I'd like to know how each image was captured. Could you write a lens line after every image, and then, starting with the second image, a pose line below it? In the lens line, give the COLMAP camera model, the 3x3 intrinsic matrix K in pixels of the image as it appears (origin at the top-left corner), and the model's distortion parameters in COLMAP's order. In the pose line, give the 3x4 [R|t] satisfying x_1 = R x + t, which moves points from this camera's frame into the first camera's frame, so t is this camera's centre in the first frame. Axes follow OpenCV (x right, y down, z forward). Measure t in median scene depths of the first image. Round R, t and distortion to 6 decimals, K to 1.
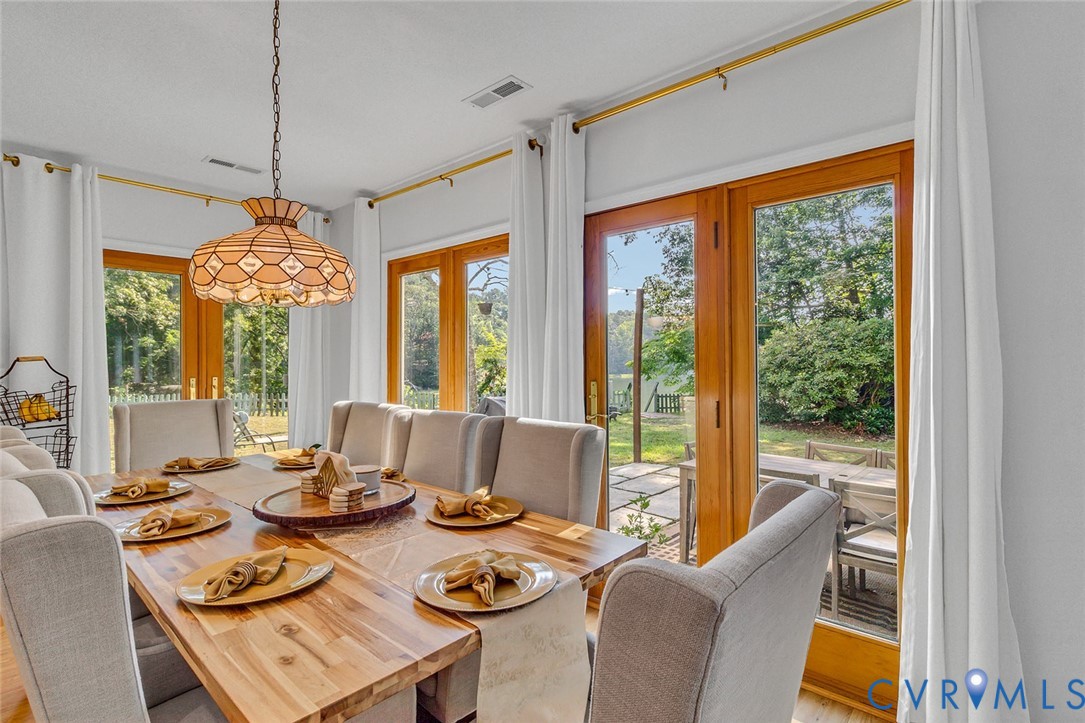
lens RADIAL K [[505.7, 0, 541.0], [0, 505.7, 361.2], [0, 0, 1]] dist [-0.005843, 0.000006]
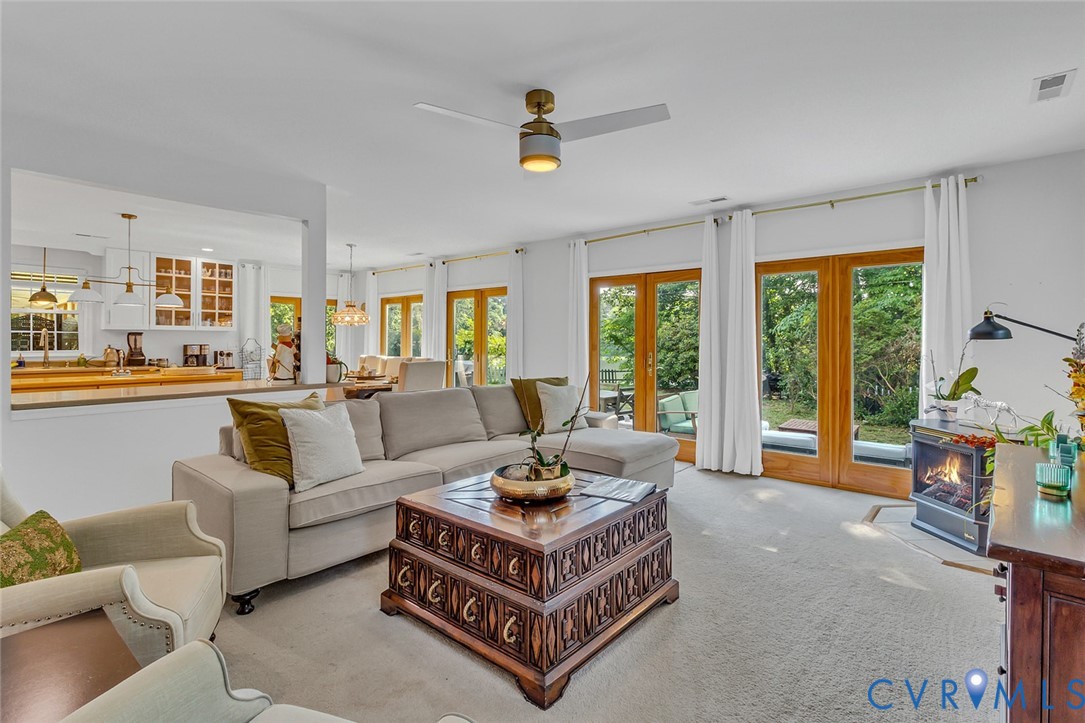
lens RADIAL K [[505.7, 0, 558.8], [0, 505.7, 343.9], [0, 0, 1]] dist [-0.005843, 0.000006]
pose [[0.999392, 0.011446, 0.032941, 0.498374], [-0.011504, 0.999933, 0.001592, 0.003443], [-0.032921, -0.001970, 0.999456, -1.527335]]
